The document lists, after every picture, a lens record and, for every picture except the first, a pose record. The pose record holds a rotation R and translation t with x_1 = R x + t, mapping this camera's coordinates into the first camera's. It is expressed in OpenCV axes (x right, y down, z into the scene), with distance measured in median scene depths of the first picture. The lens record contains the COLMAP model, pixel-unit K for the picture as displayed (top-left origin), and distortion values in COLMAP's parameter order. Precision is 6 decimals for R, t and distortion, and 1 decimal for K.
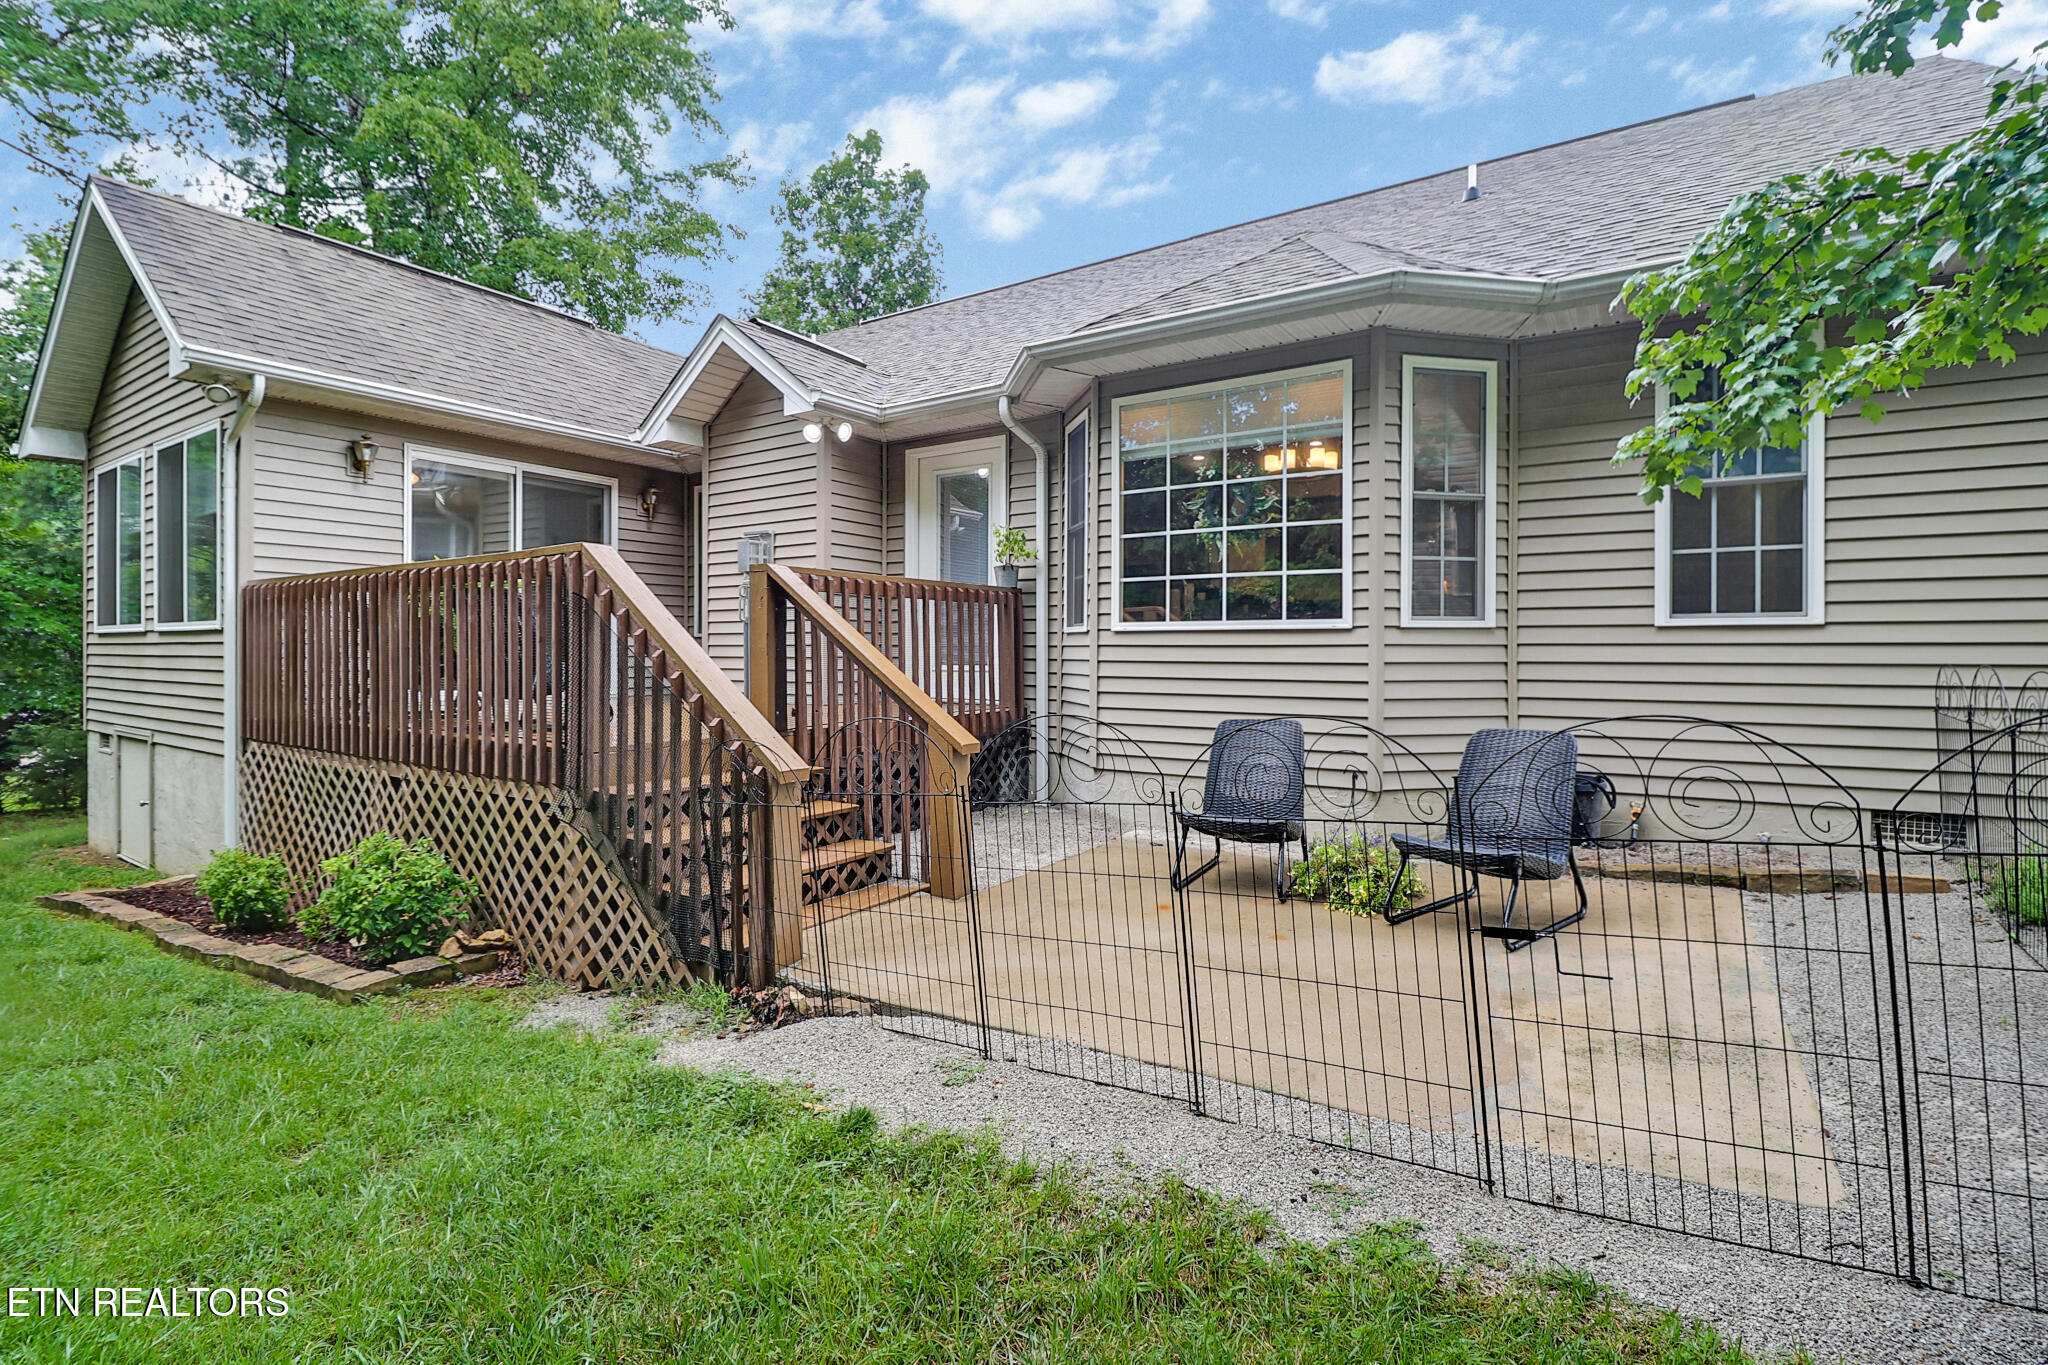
lens RADIAL K [[947.6, 0, 1026.0], [0, 947.6, 654.7], [0, 0, 1]] dist [-0.003602, -0.000403]
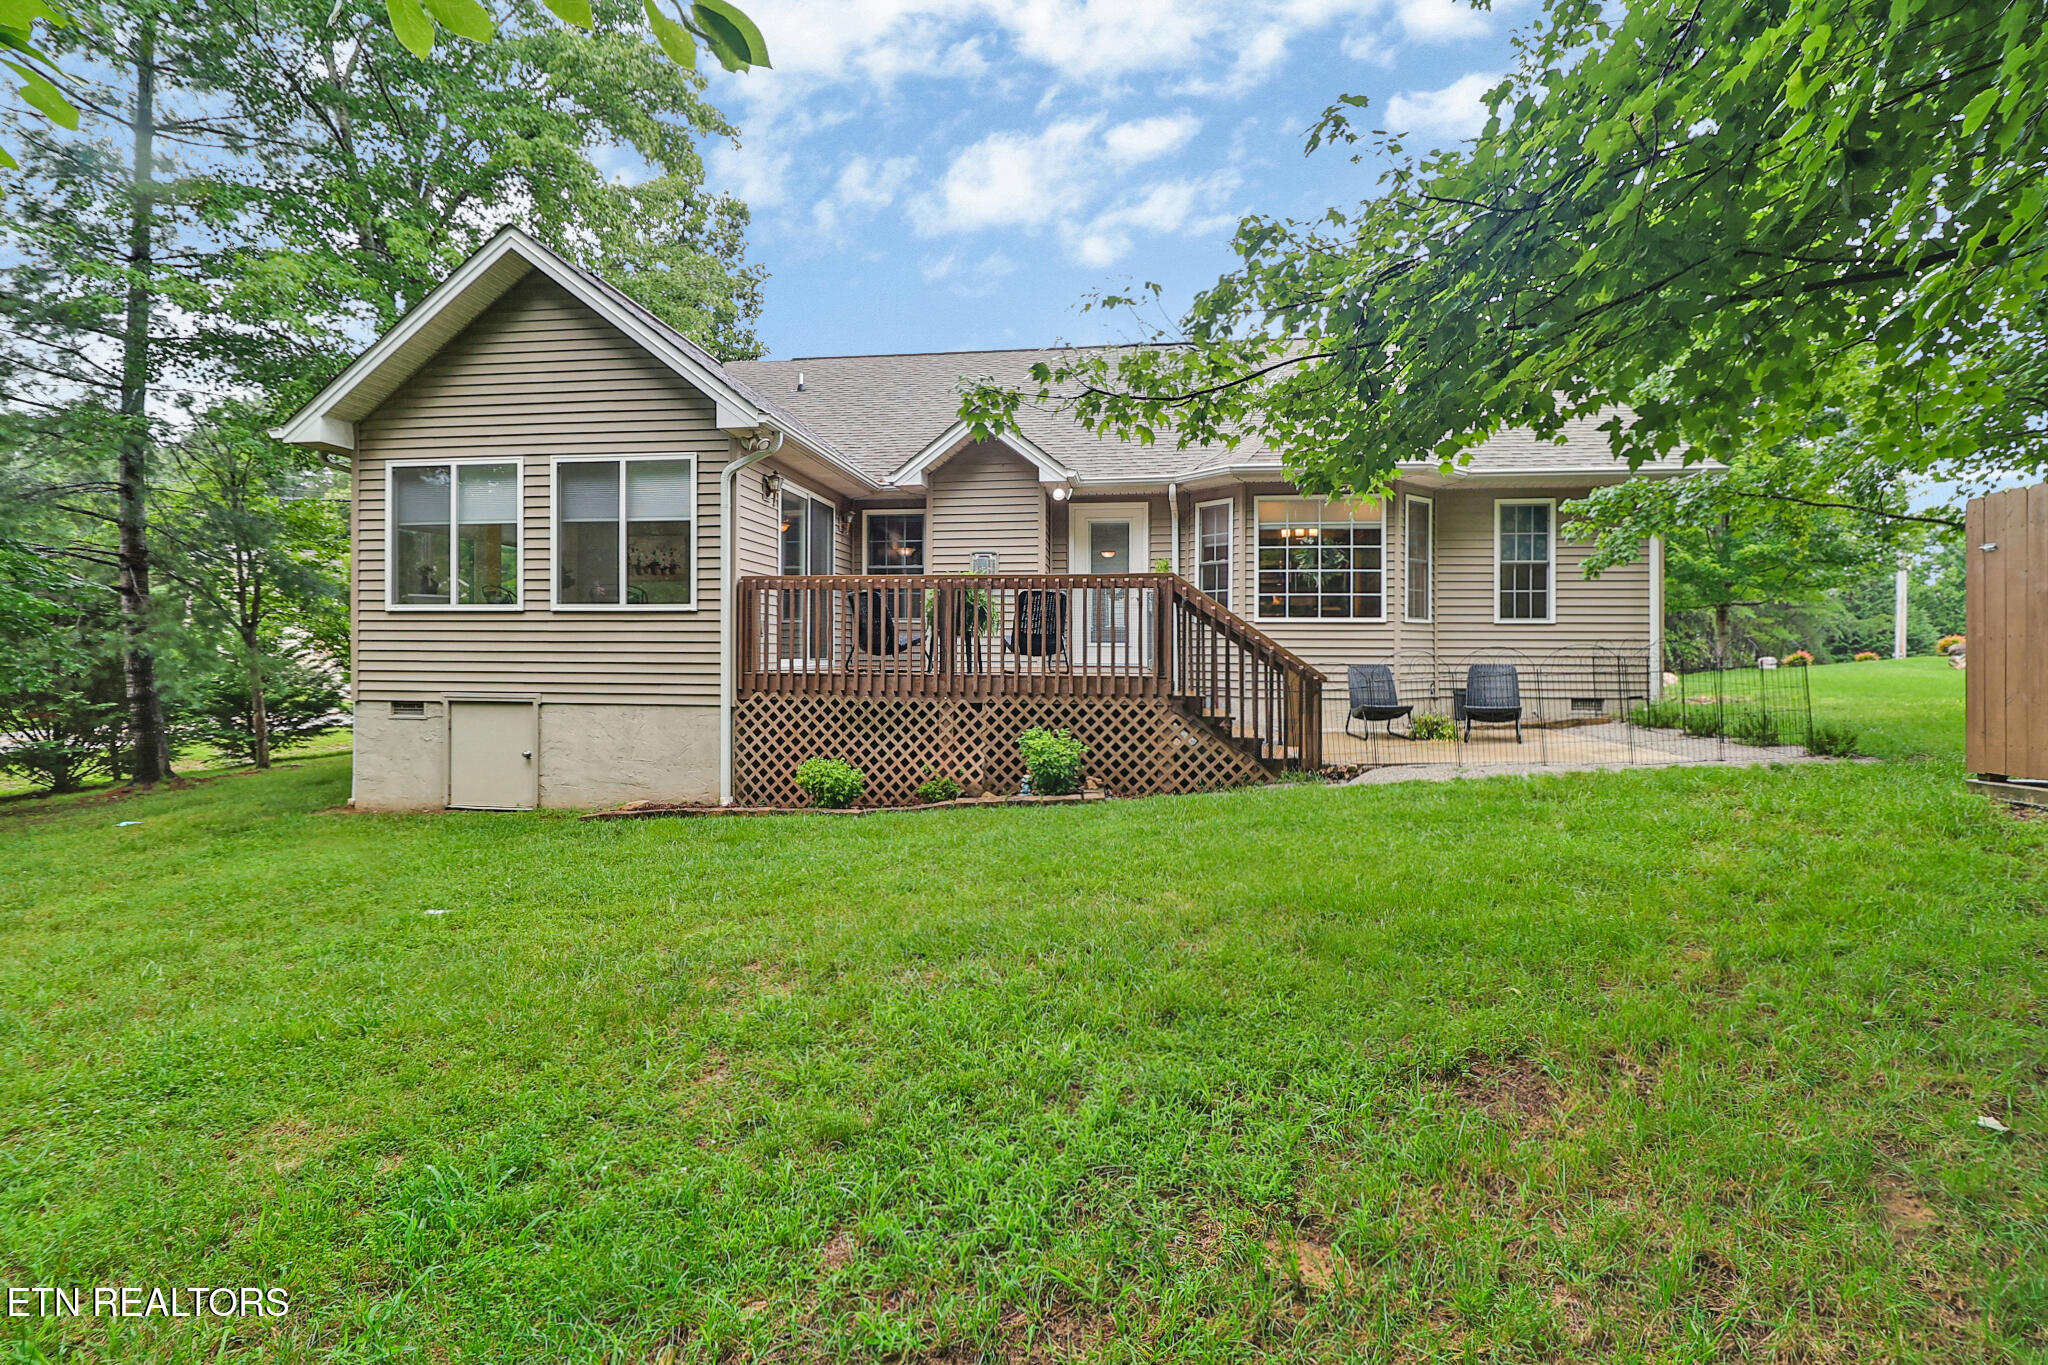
lens RADIAL K [[947.6, 0, 1026.0], [0, 947.6, 654.7], [0, 0, 1]] dist [-0.003602, -0.000403]
pose [[0.895587, -0.000029, 0.444887, -1.325090], [-0.000090, 1.000000, 0.000246, 0.043566], [-0.444887, -0.000260, 0.895587, -0.529128]]
